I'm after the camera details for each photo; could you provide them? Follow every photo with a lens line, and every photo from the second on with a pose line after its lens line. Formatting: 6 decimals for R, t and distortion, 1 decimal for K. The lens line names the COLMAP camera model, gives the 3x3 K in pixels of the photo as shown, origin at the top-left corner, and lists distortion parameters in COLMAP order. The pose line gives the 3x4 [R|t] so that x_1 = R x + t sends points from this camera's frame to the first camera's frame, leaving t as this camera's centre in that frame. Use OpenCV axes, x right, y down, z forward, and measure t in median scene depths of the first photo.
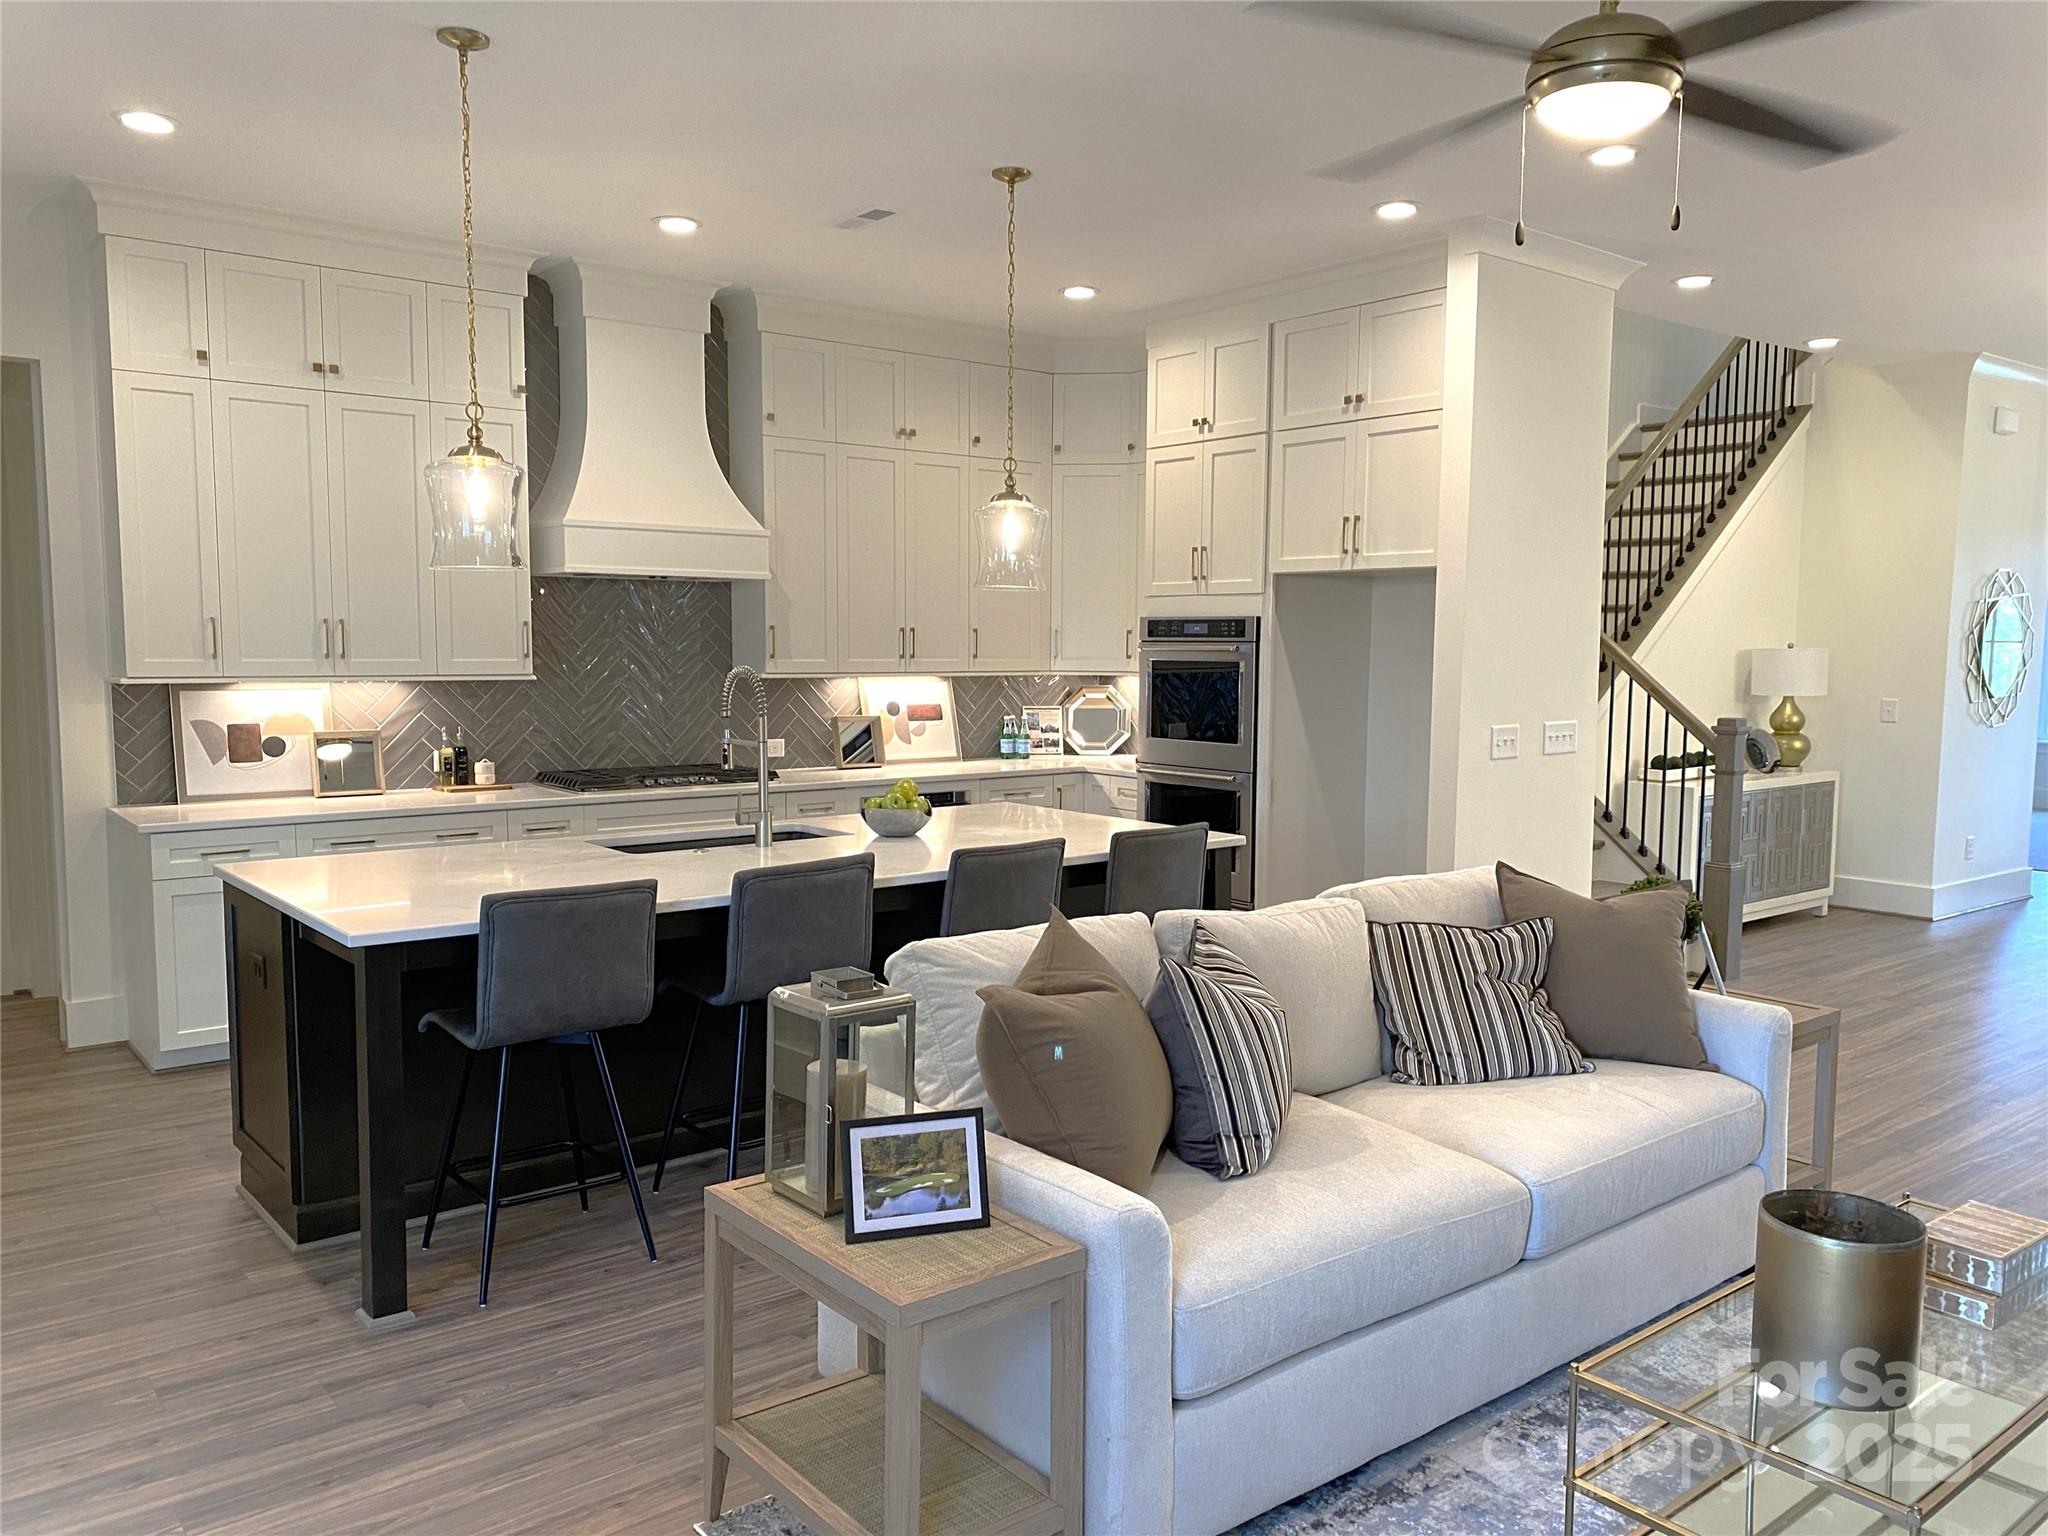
lens RADIAL K [[1558.2, 0, 1033.2], [0, 1558.2, 783.4], [0, 0, 1]] dist [0.050625, -0.052805]
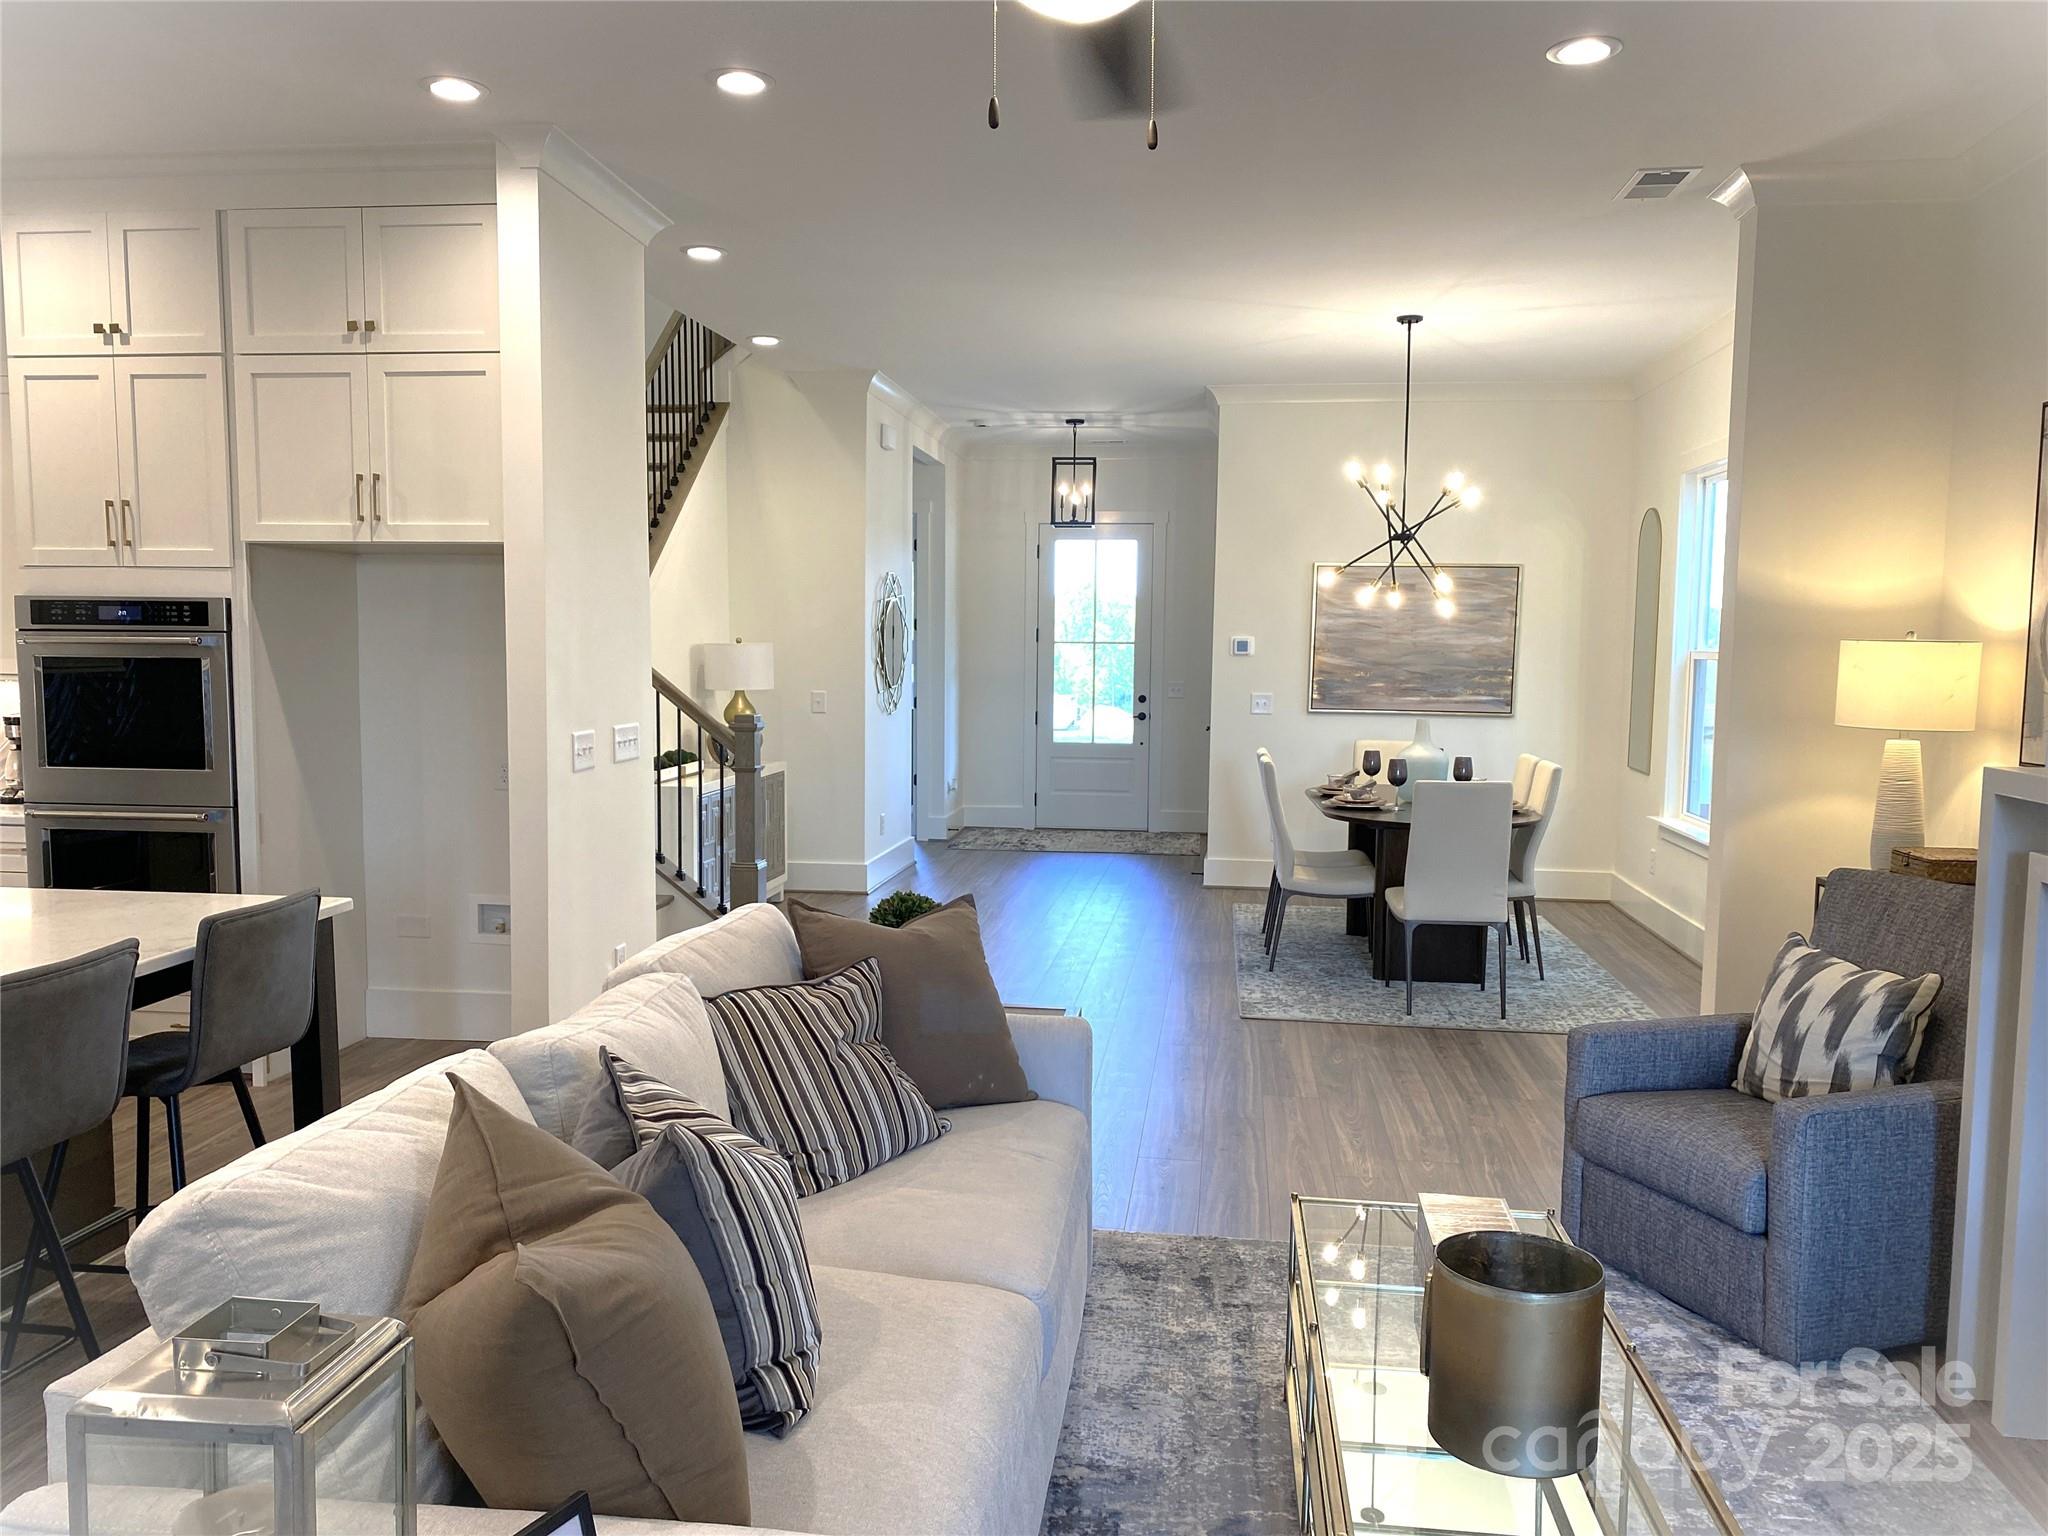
lens RADIAL K [[1558.2, 0, 1043.6], [0, 1558.2, 773.4], [0, 0, 1]] dist [0.050625, -0.052805]
pose [[0.718911, -0.060360, 0.692476, -0.108057], [0.062257, 0.997810, 0.022341, -0.016046], [-0.692309, 0.027050, 0.721094, 0.192339]]
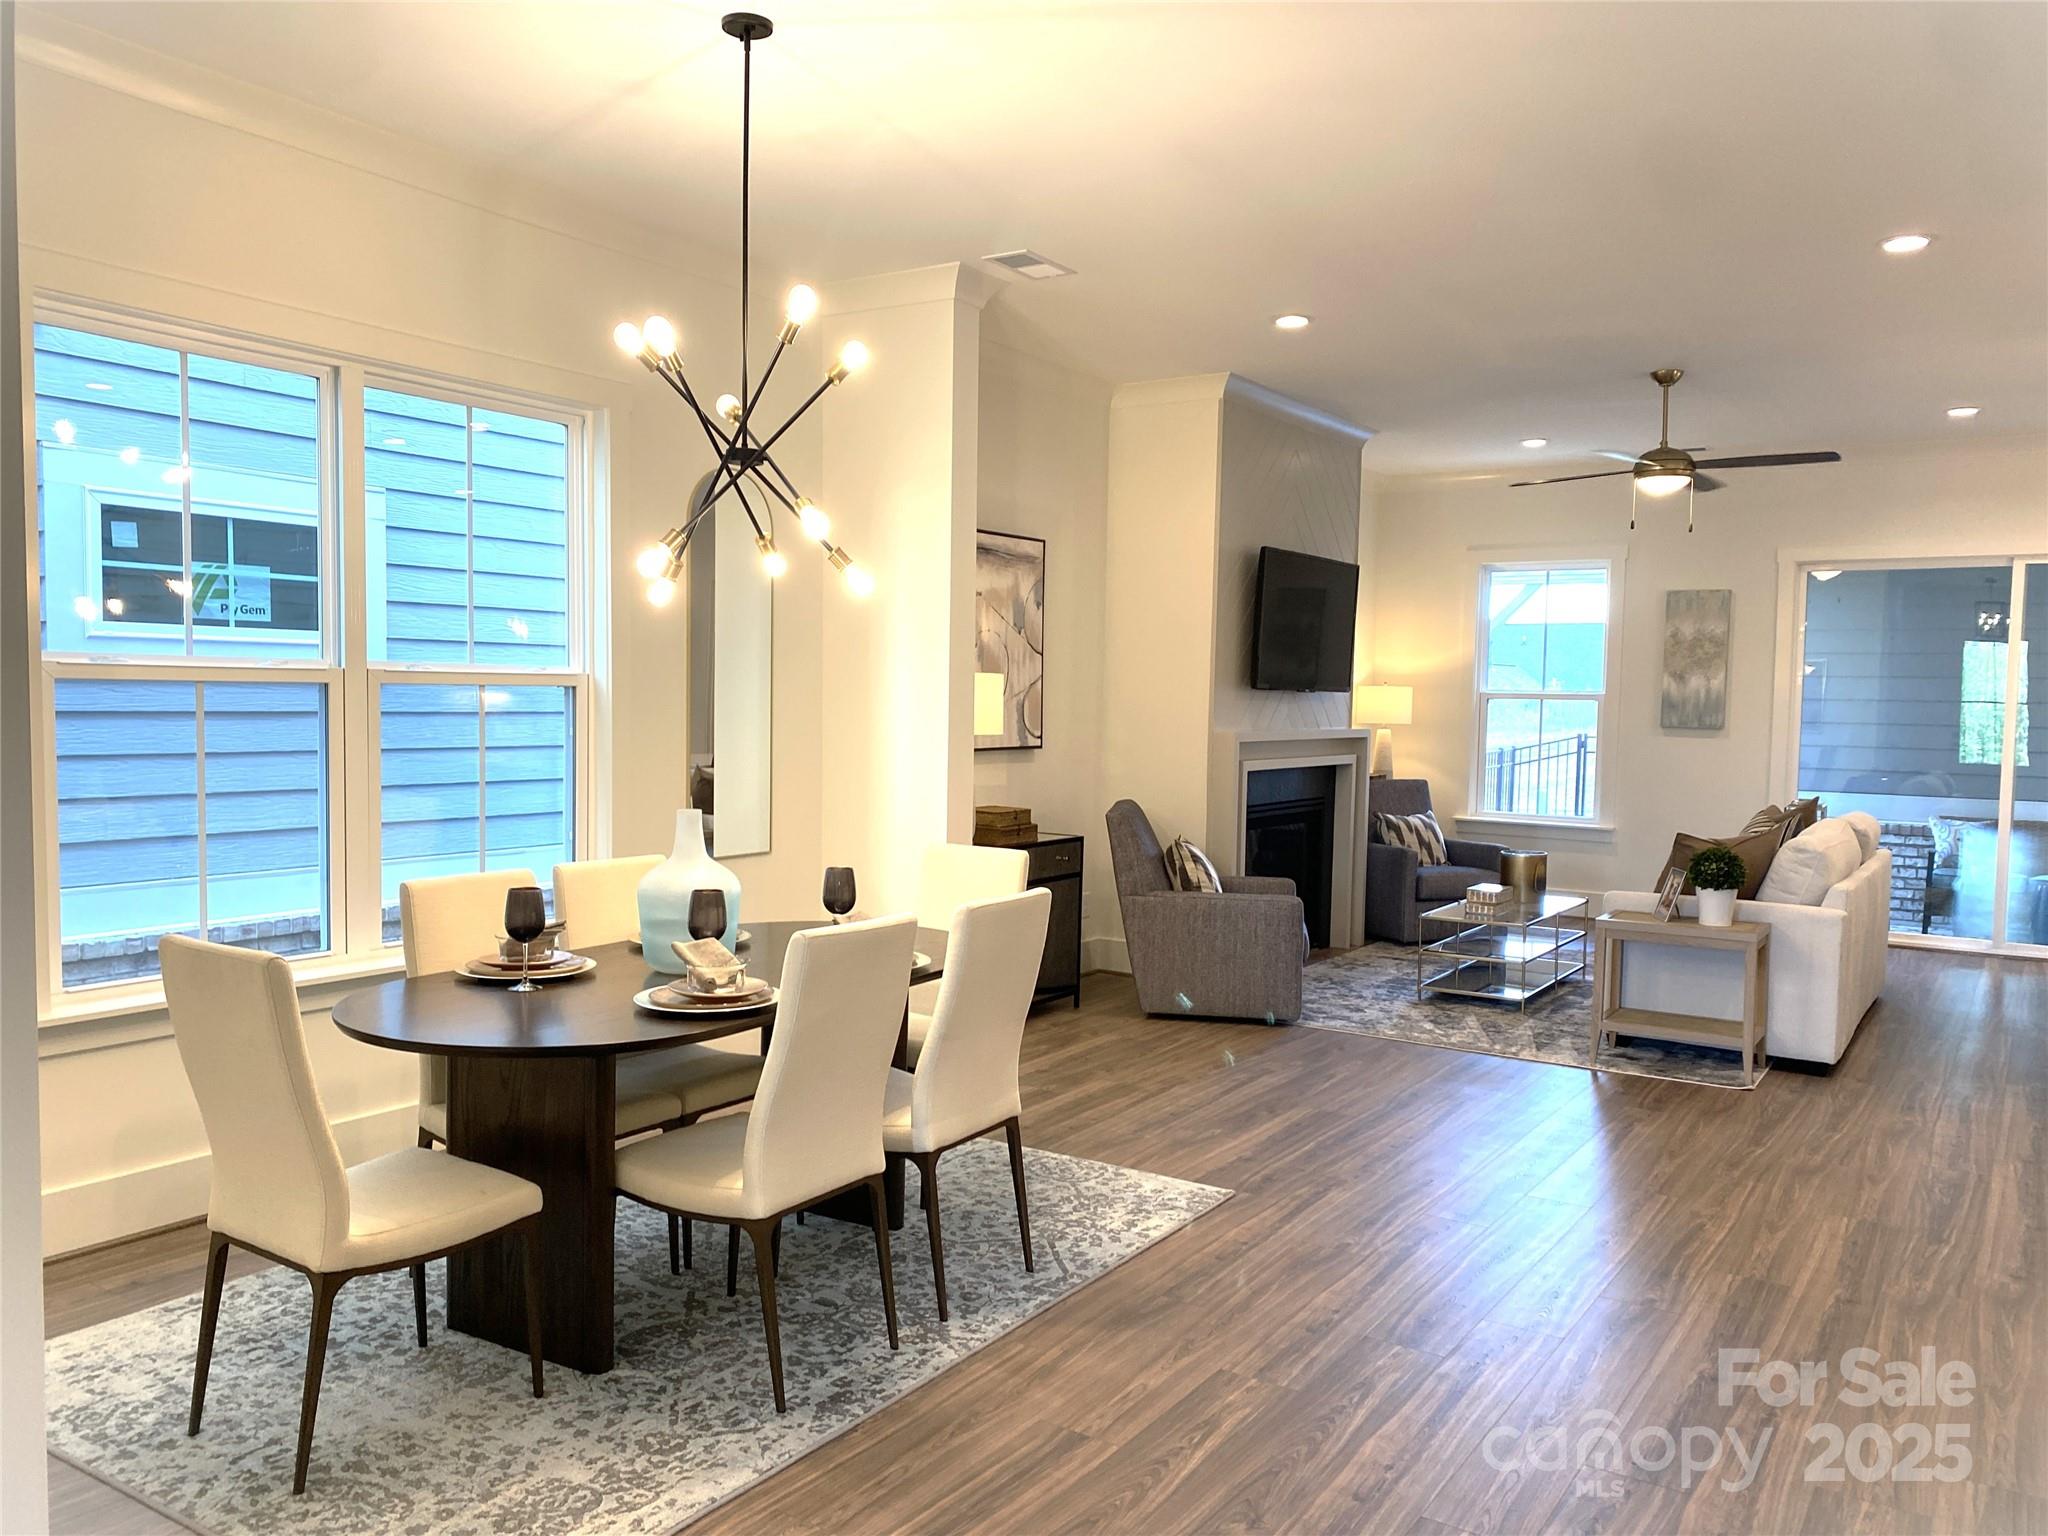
lens RADIAL K [[1558.2, 0, 1024.3], [0, 1558.2, 774.6], [0, 0, 1]] dist [0.050625, -0.052805]
pose [[-0.952540, -0.009706, -0.304259, 0.962879], [-0.054418, 0.988821, 0.138822, -0.114523], [0.299510, 0.148790, -0.942420, 1.432598]]
